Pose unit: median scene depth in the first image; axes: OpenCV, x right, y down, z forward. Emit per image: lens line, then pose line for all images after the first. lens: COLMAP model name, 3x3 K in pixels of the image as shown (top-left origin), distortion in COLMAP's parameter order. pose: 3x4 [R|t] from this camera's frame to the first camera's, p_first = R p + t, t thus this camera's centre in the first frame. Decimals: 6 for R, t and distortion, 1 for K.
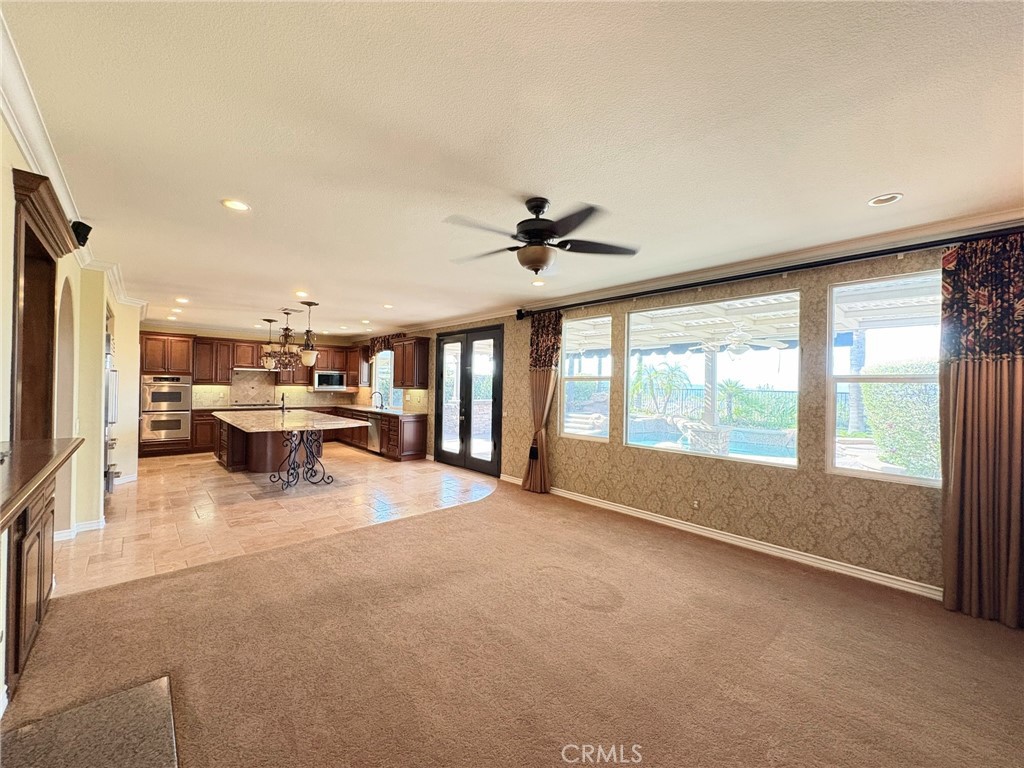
lens RADIAL K [[406.5, 0, 510.1], [0, 406.5, 384.5], [0, 0, 1]] dist [0.000147, 0.000063]
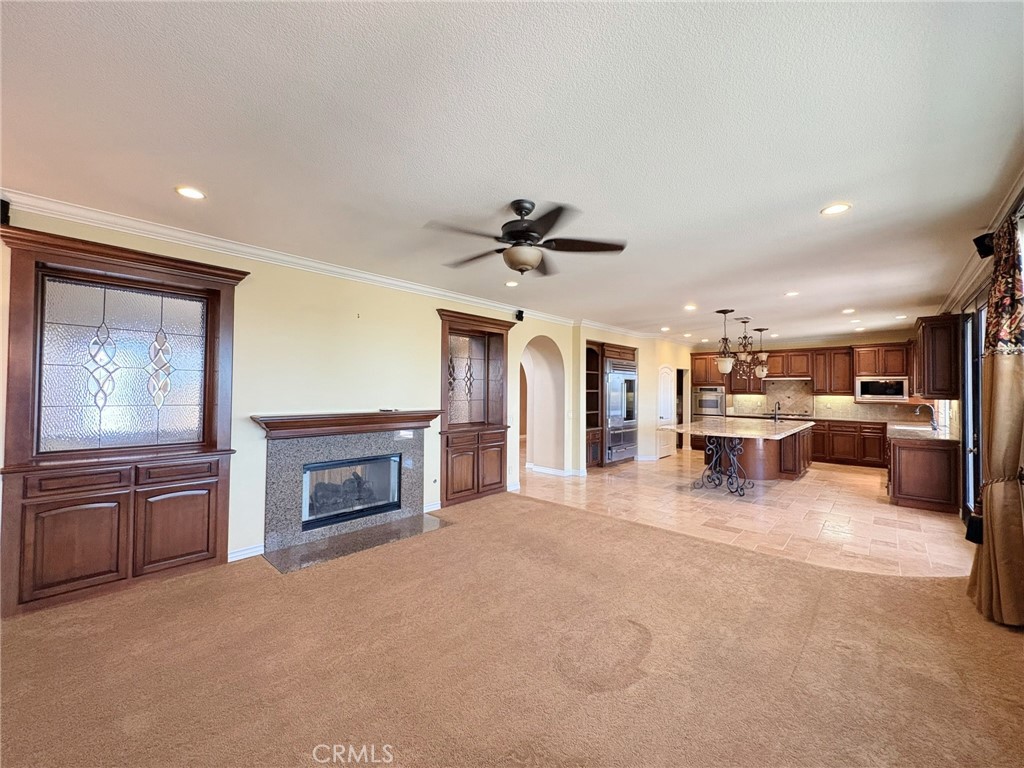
lens RADIAL K [[406.5, 0, 510.6], [0, 406.5, 383.0], [0, 0, 1]] dist [0.000147, 0.000063]
pose [[0.083825, -0.030894, -0.996002, 0.344026], [-0.006917, 0.999477, -0.031584, 0.010482], [0.996457, 0.009537, 0.083567, 0.286736]]
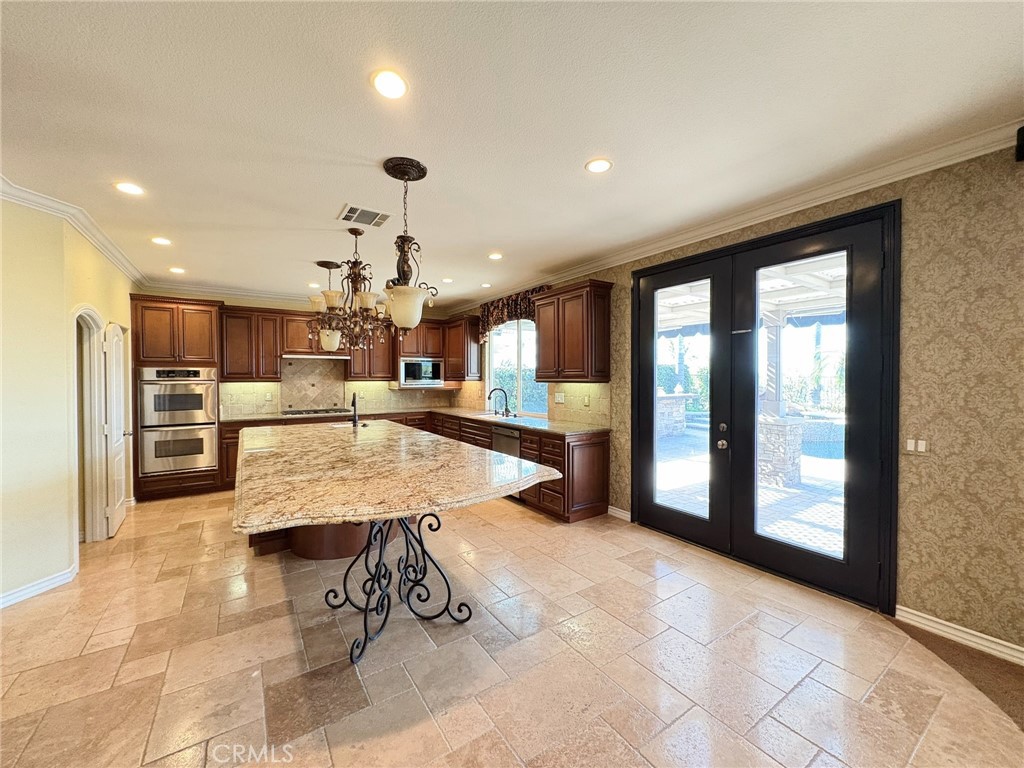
lens RADIAL K [[406.5, 0, 509.7], [0, 406.5, 384.4], [0, 0, 1]] dist [0.000147, 0.000063]
pose [[0.987705, -0.017140, -0.155389, -0.248881], [0.019582, 0.999707, 0.014201, 0.004357], [0.155100, -0.017069, 0.987751, 0.461567]]
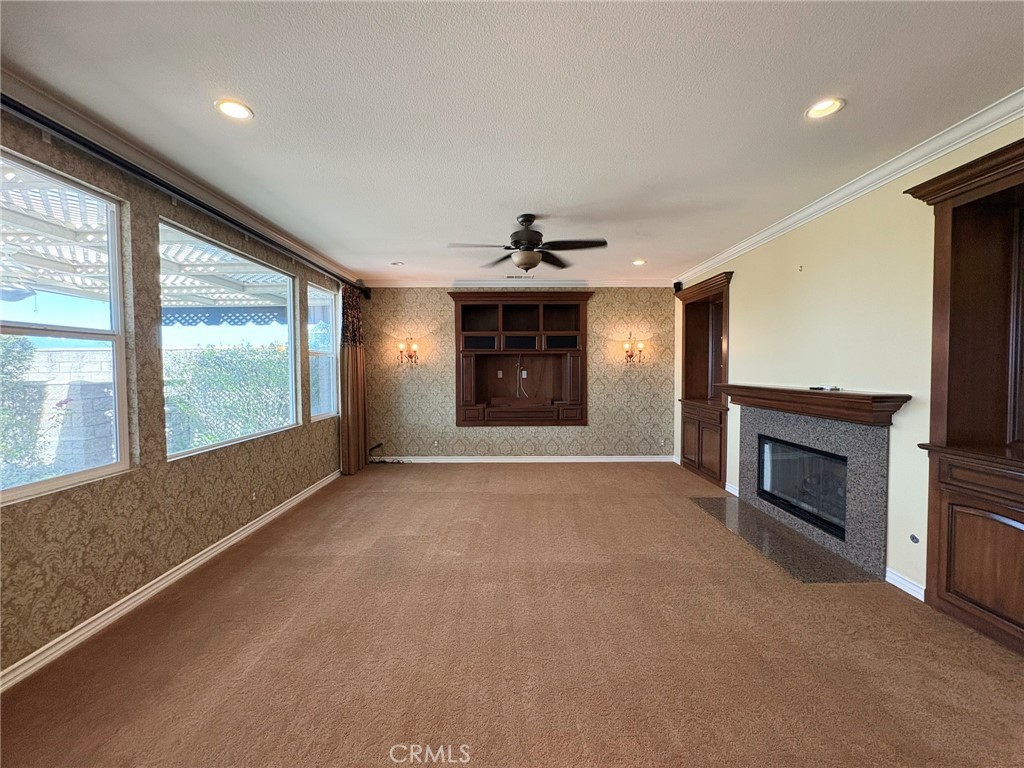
lens RADIAL K [[406.5, 0, 511.4], [0, 406.5, 383.8], [0, 0, 1]] dist [0.000147, 0.000063]
pose [[-0.741320, -0.033496, 0.670315, -0.256779], [-0.003680, 0.998942, 0.045847, 0.009701], [-0.671141, 0.031521, -0.740659, 0.654314]]
